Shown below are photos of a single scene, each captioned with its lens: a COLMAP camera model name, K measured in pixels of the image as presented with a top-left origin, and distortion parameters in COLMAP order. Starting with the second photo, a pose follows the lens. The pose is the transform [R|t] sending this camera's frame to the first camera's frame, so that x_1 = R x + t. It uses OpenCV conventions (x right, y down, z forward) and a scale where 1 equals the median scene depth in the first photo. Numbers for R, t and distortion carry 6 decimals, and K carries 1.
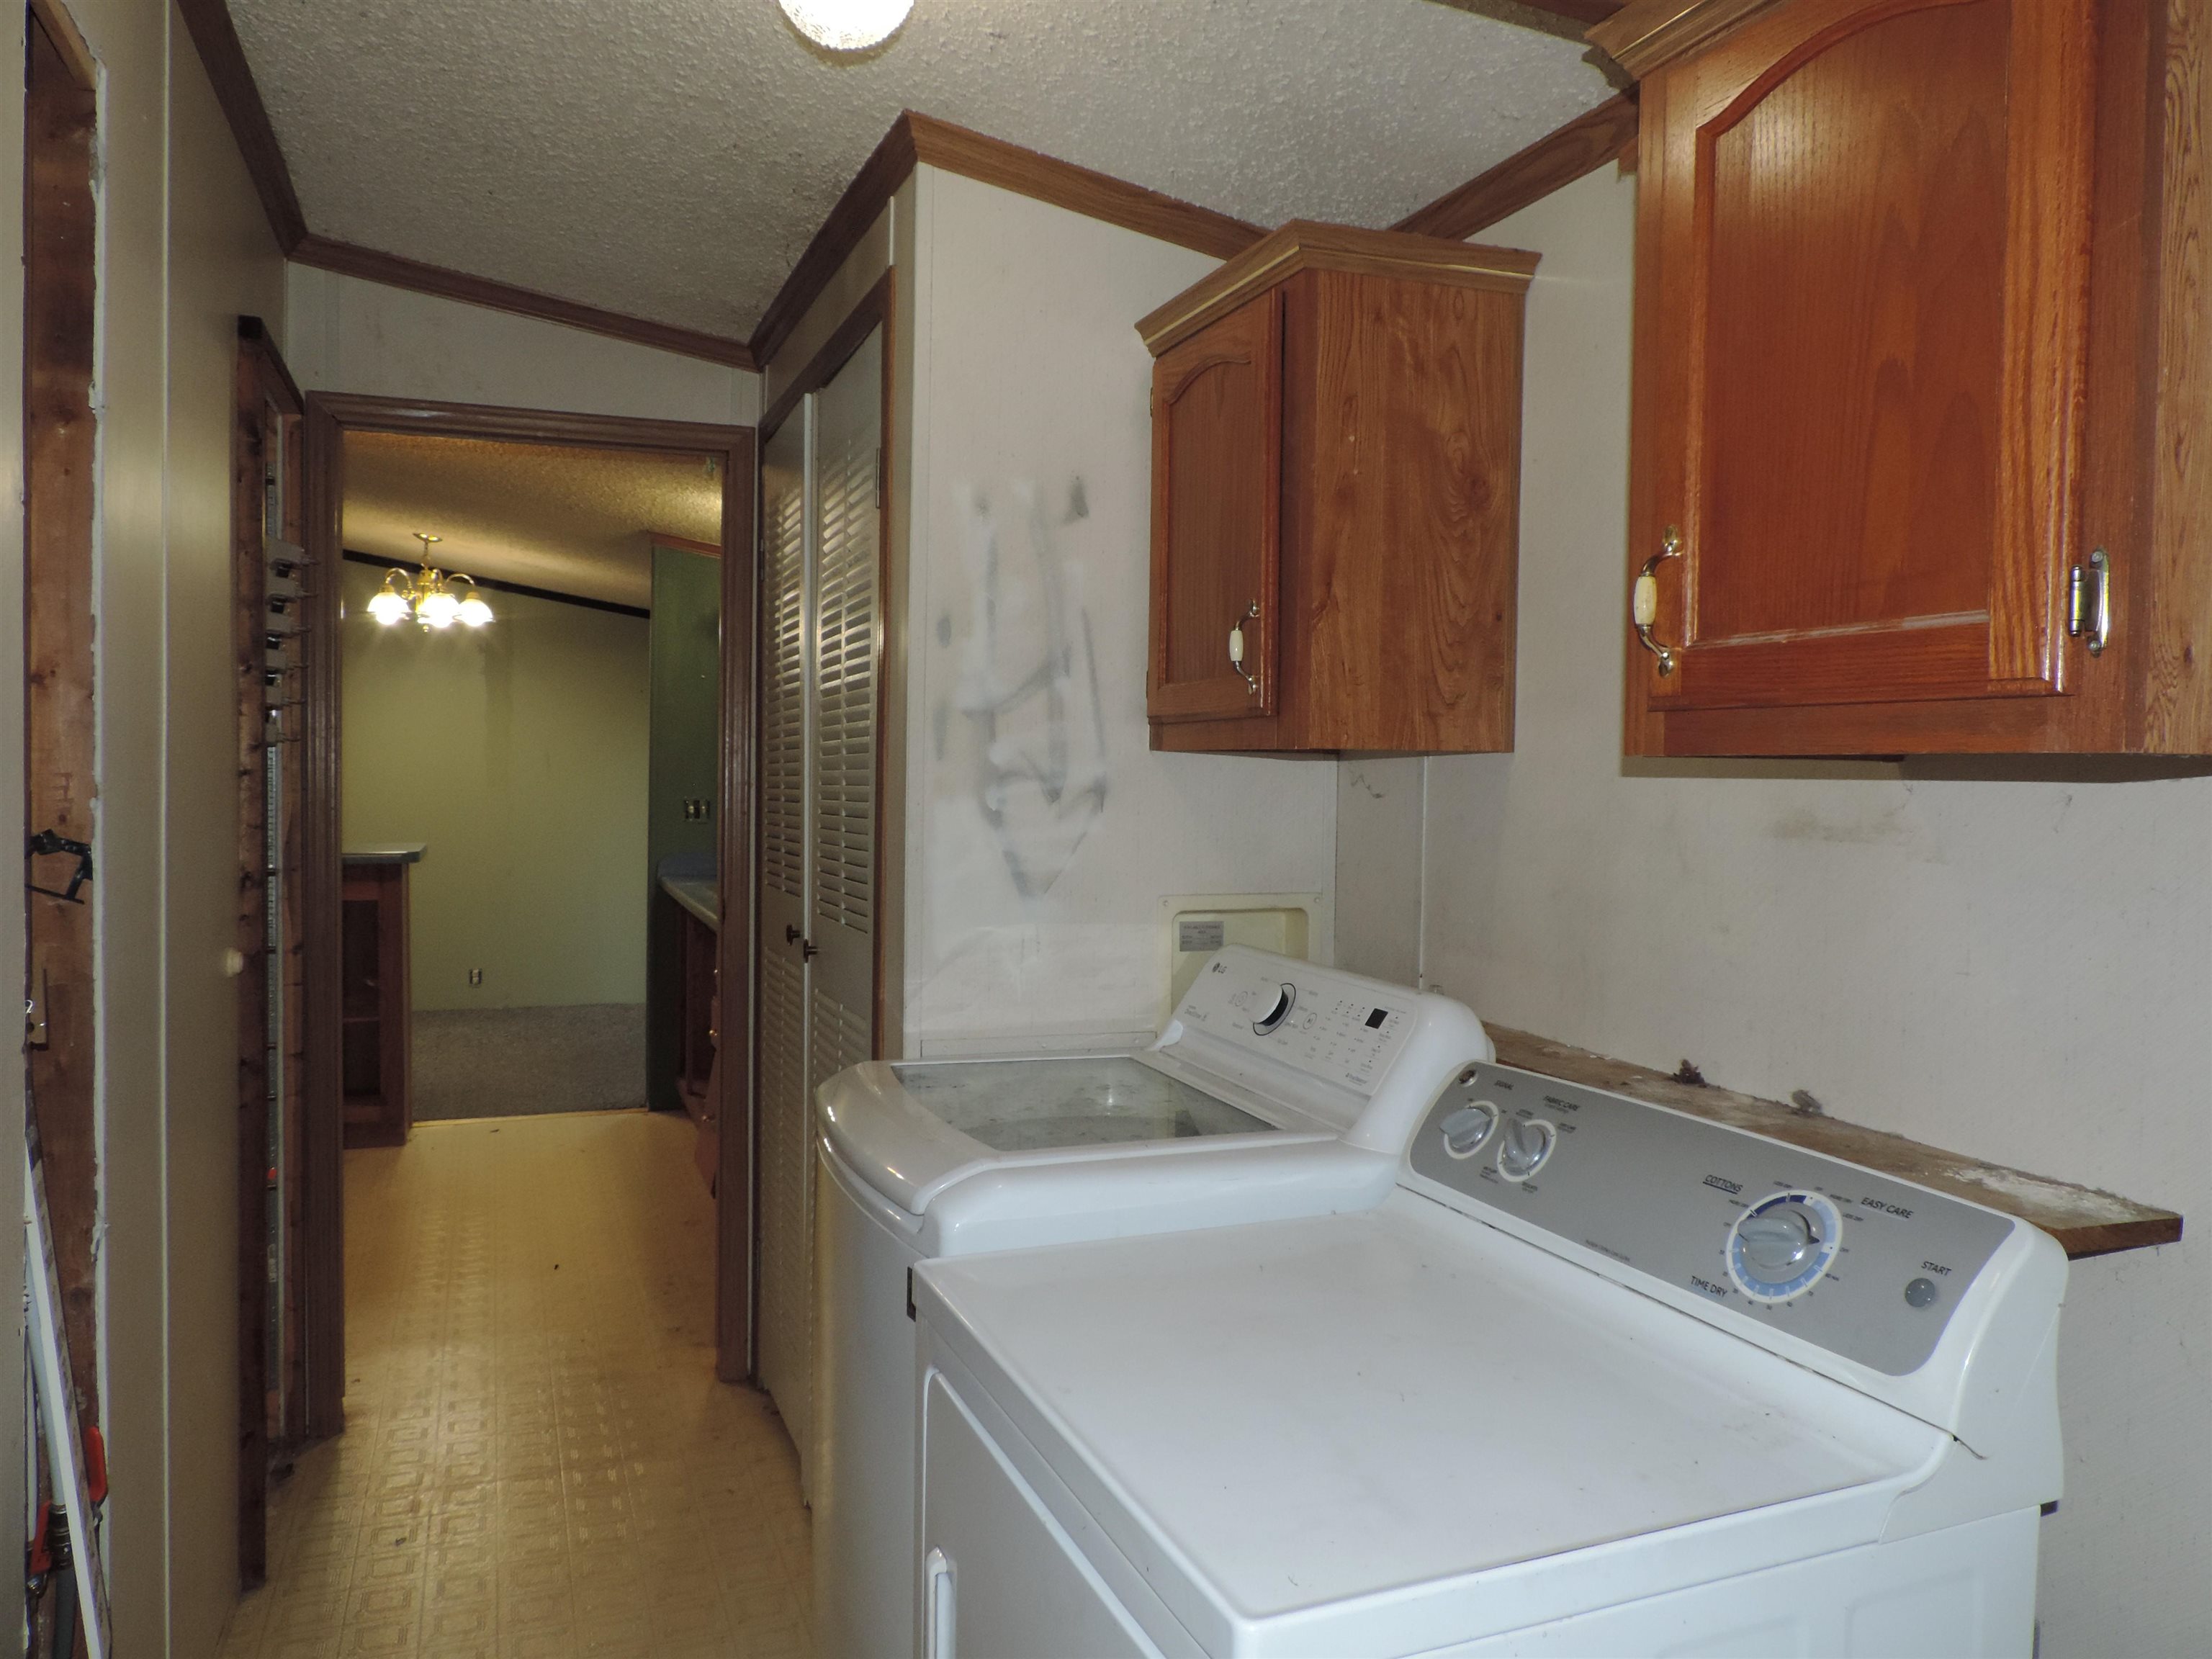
lens RADIAL K [[1572.9, 0, 1102.6], [0, 1572.9, 825.5], [0, 0, 1]] dist [-0.013549, -0.008157]
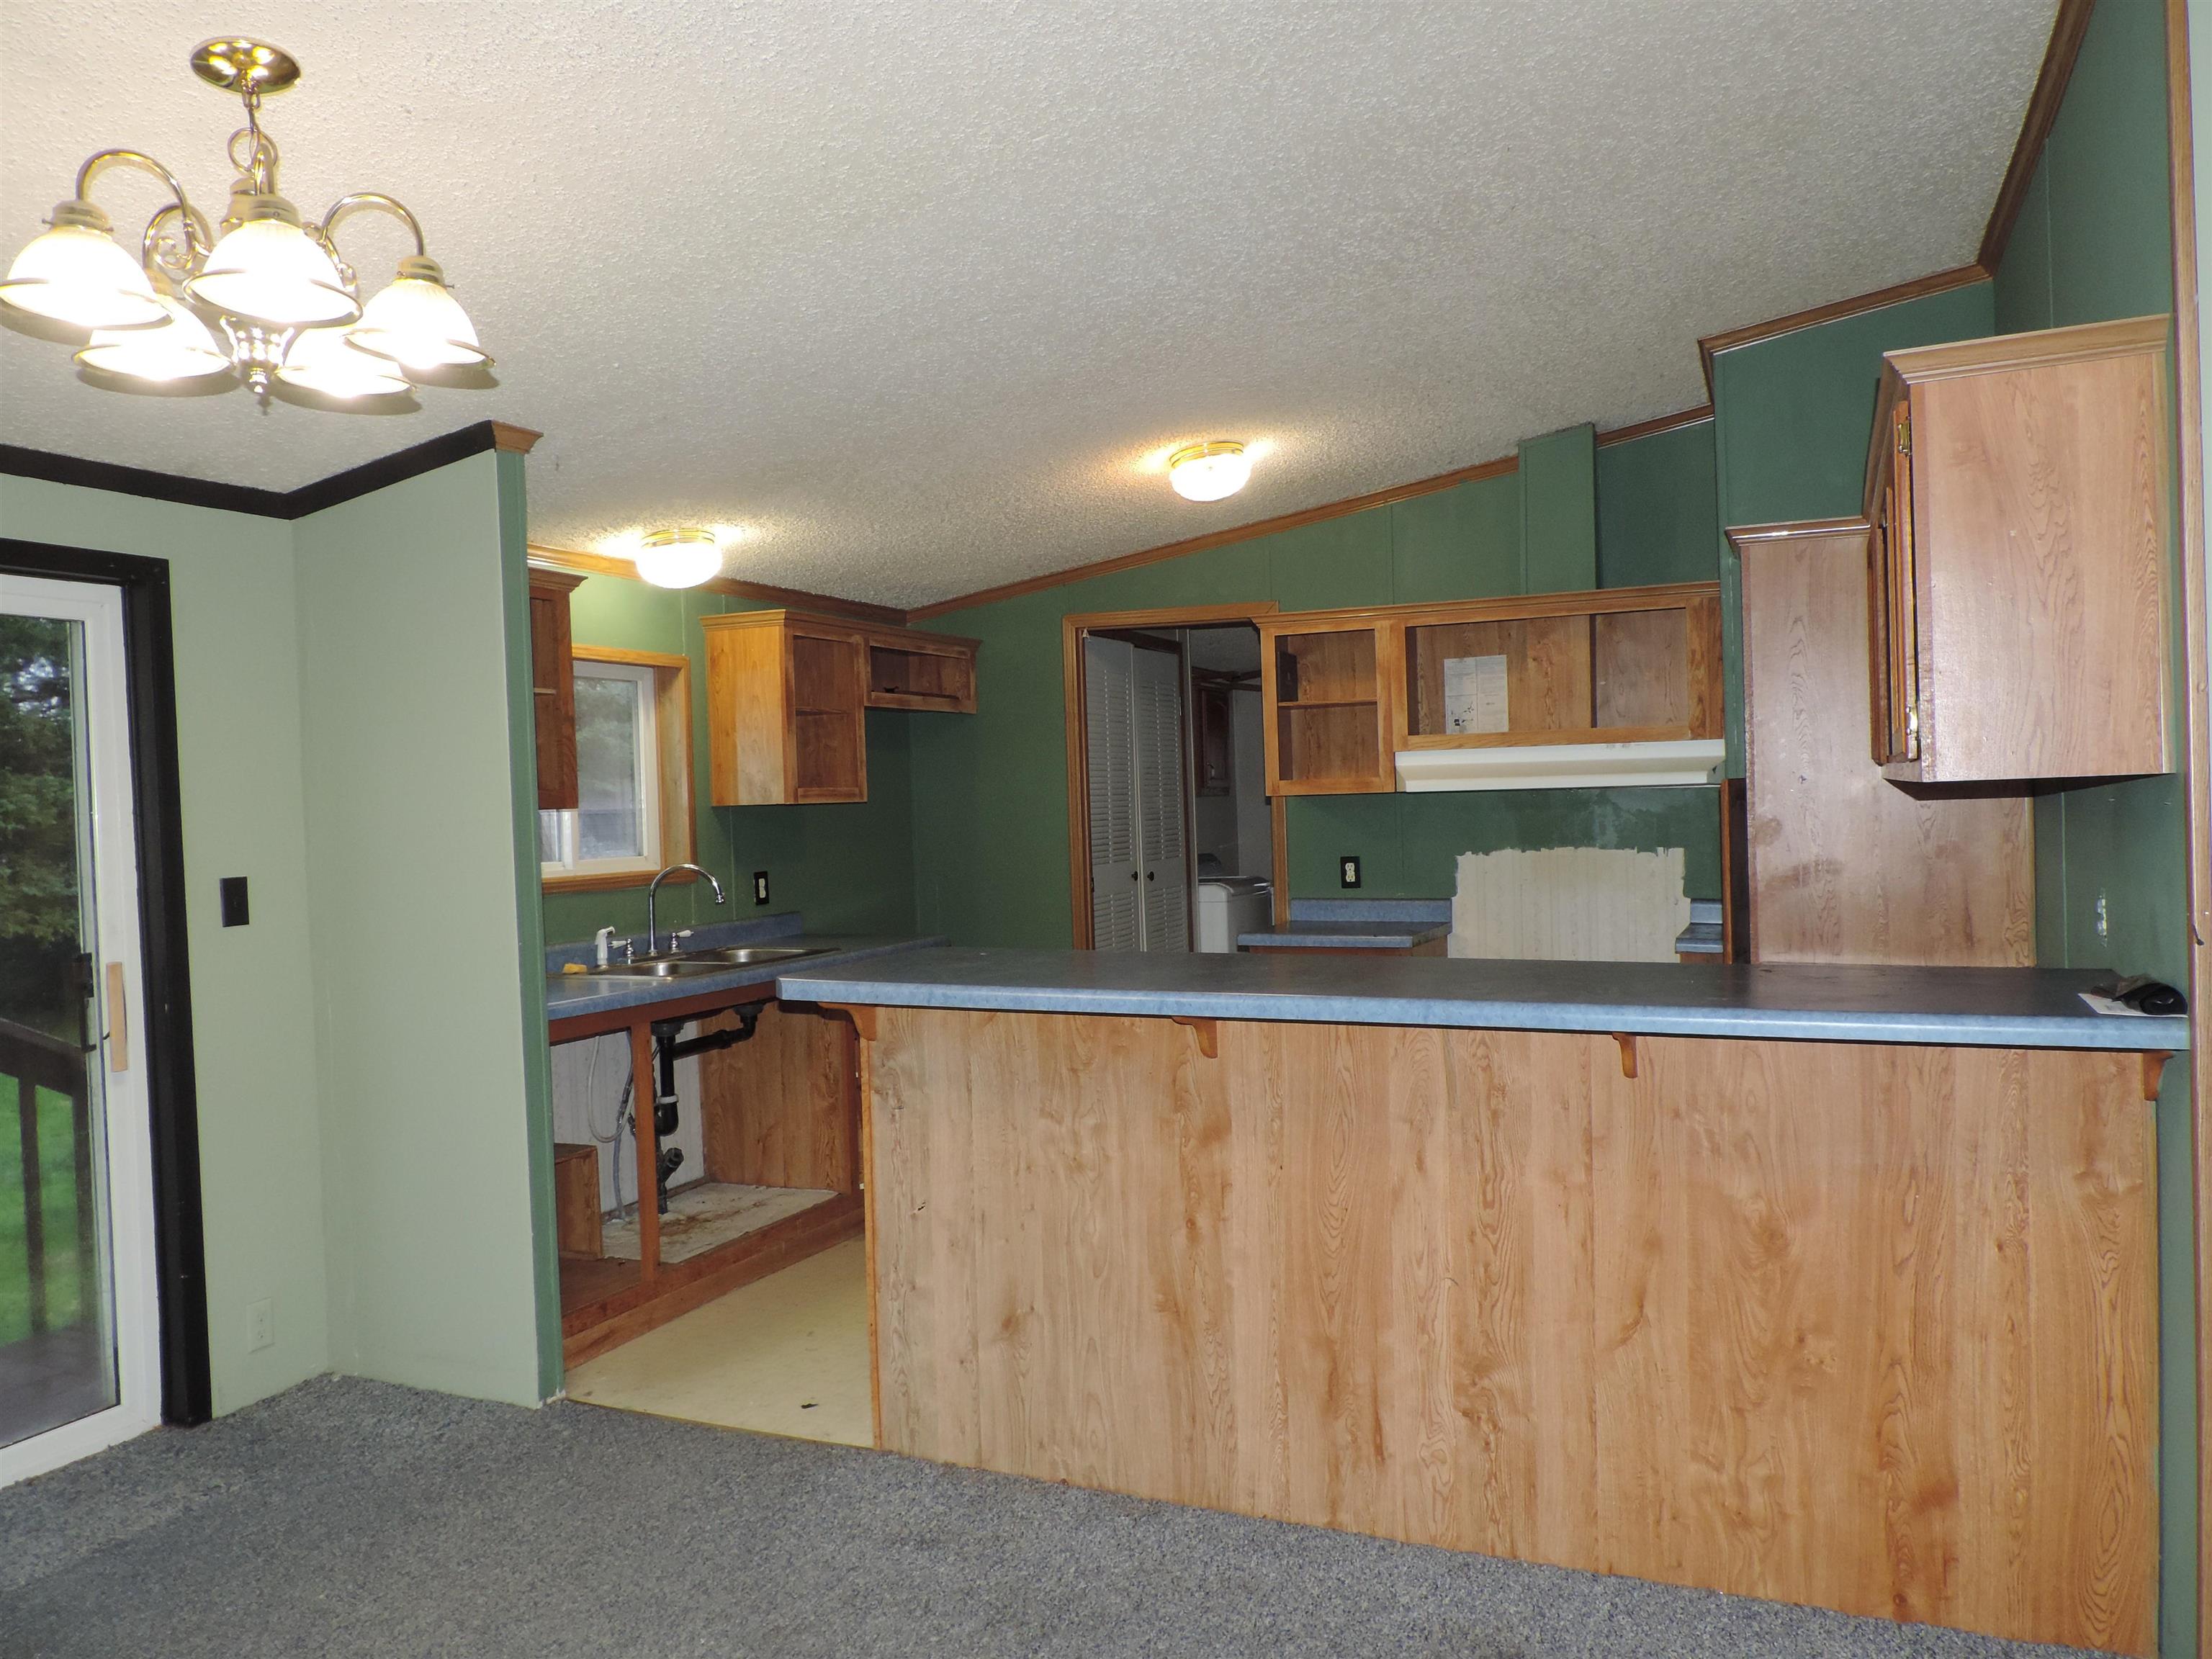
lens RADIAL K [[1572.9, 0, 1113.9], [0, 1572.9, 829.8], [0, 0, 1]] dist [-0.013549, -0.008157]
pose [[0.702250, -0.022576, -0.711572, 0.790227], [0.000317, 0.999507, -0.031399, -0.517512], [0.711930, 0.021824, 0.701911, -0.301544]]
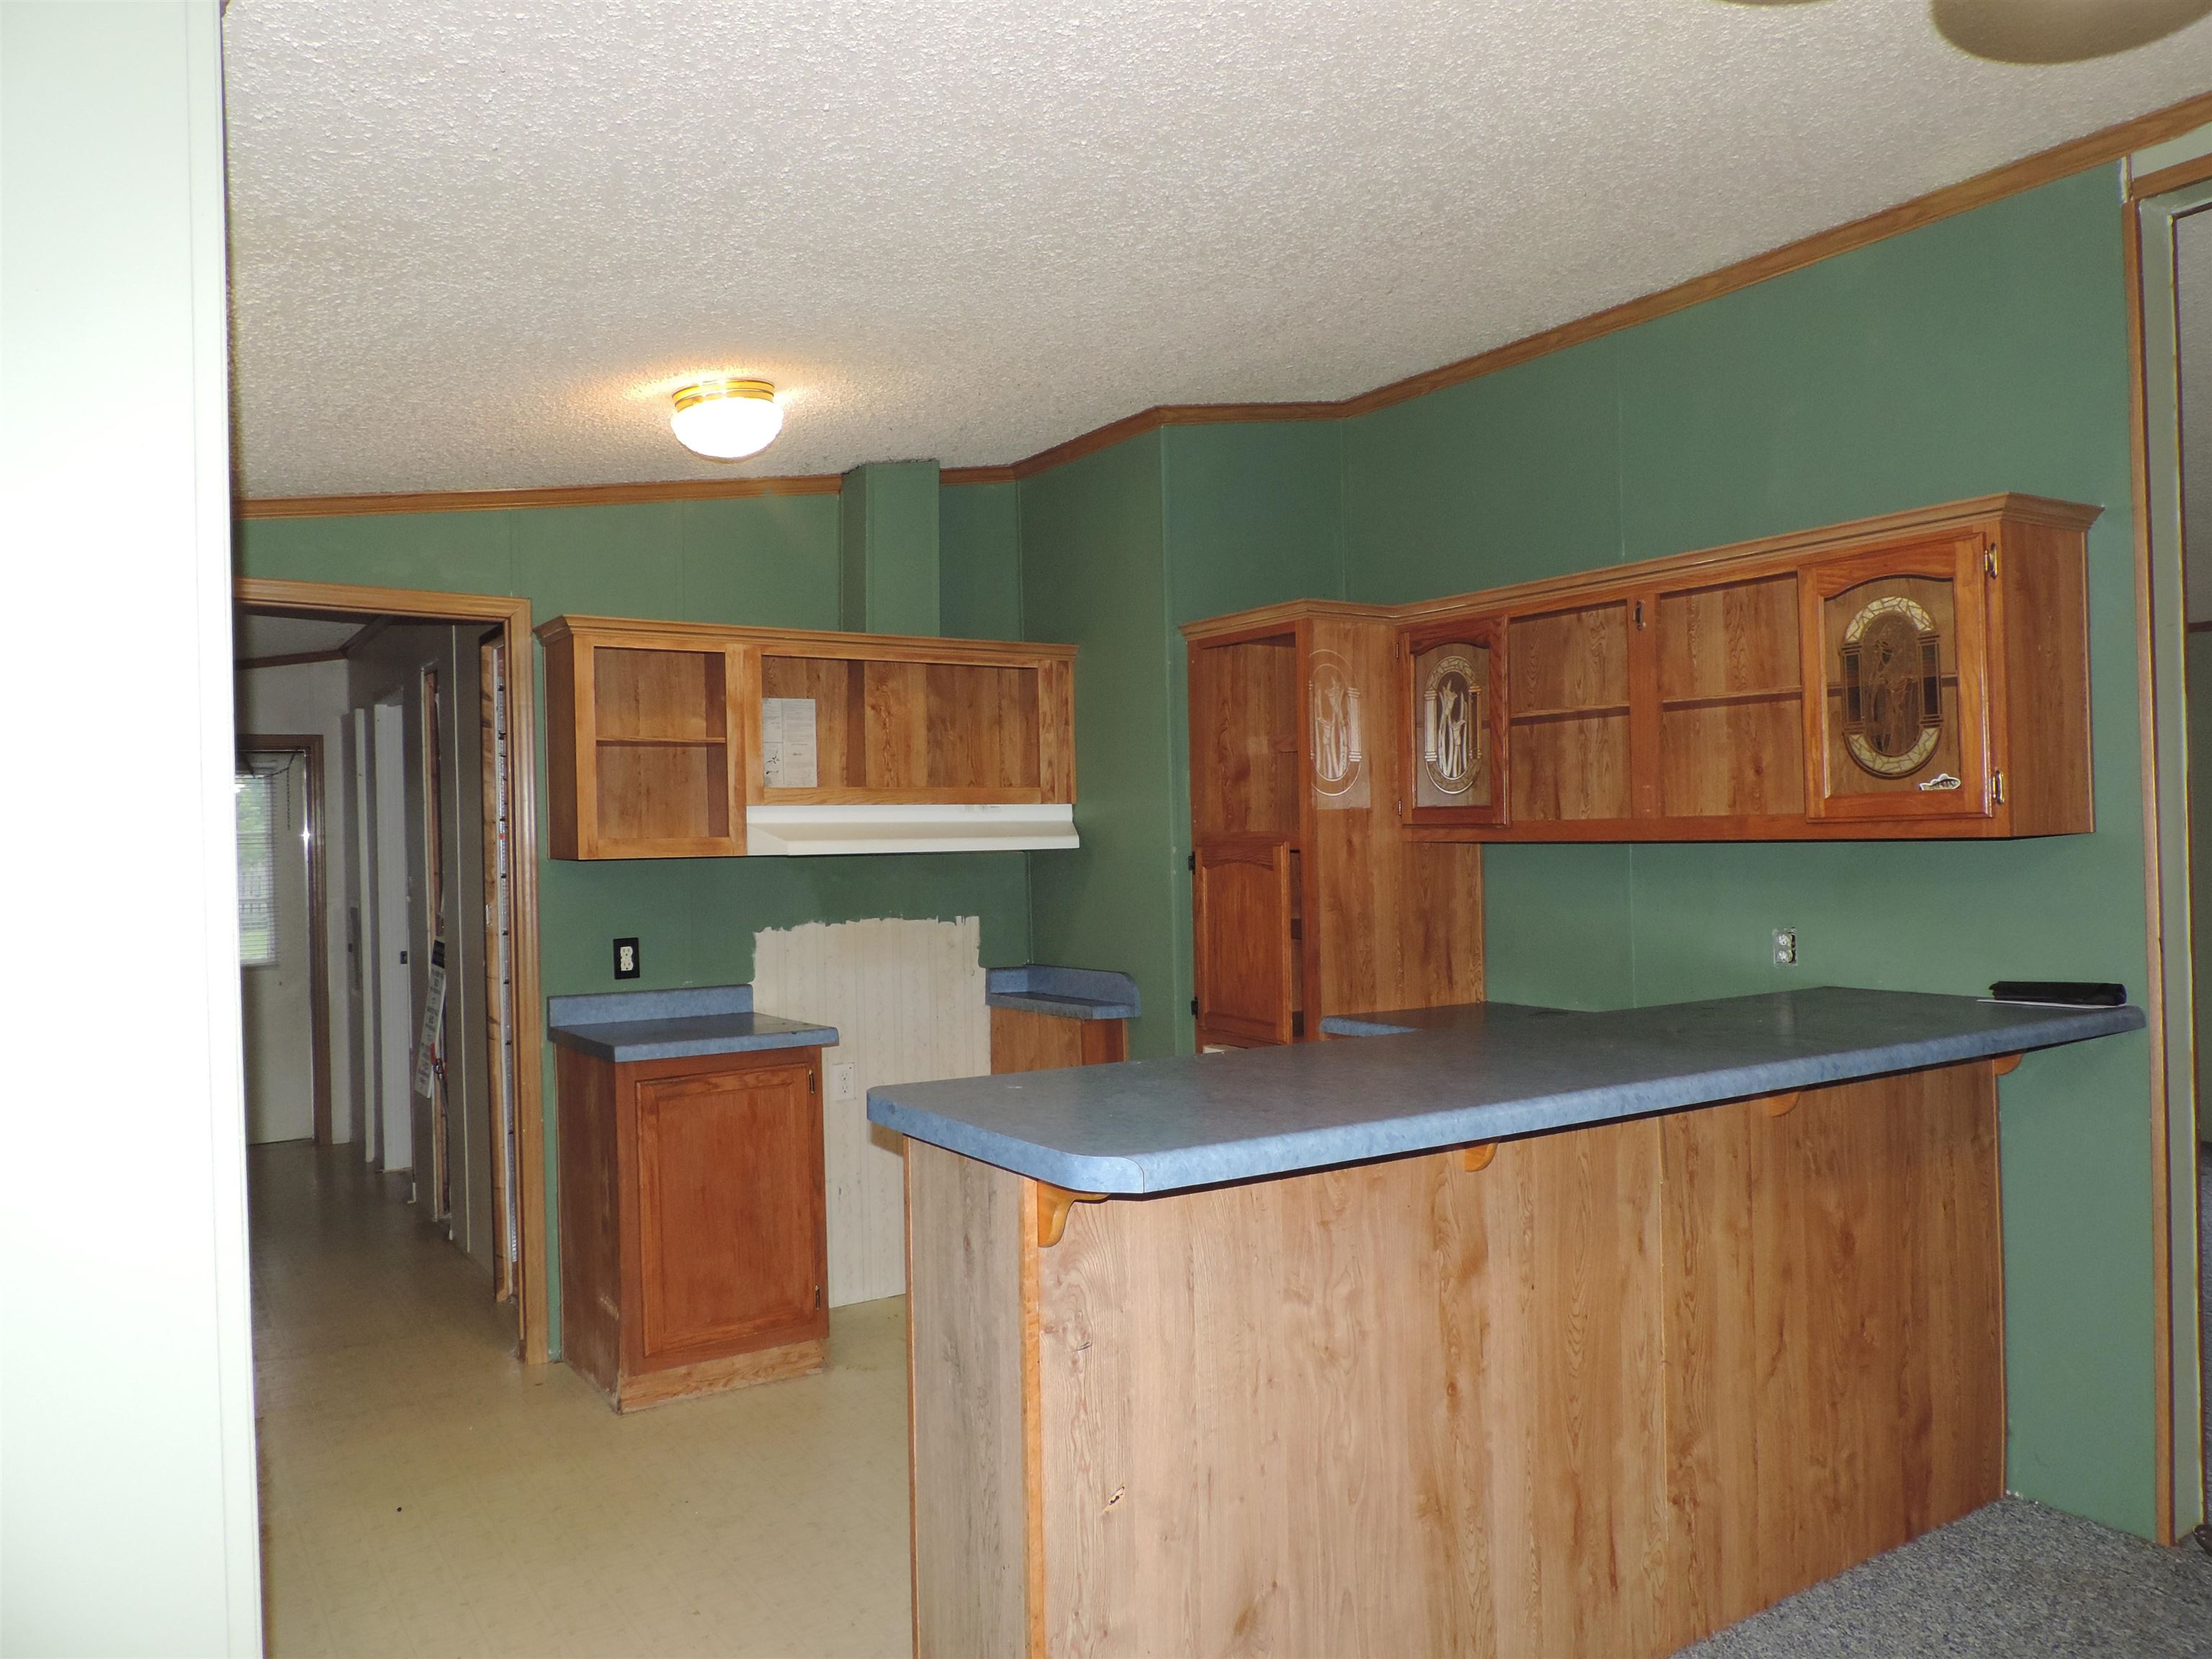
lens RADIAL K [[1572.9, 0, 1120.3], [0, 1572.9, 835.2], [0, 0, 1]] dist [-0.013549, -0.008157]
pose [[0.978915, -0.035959, 0.201079, -0.710397], [0.047795, 0.997379, -0.054321, -0.550563], [-0.198598, 0.062786, 0.978068, -0.314381]]
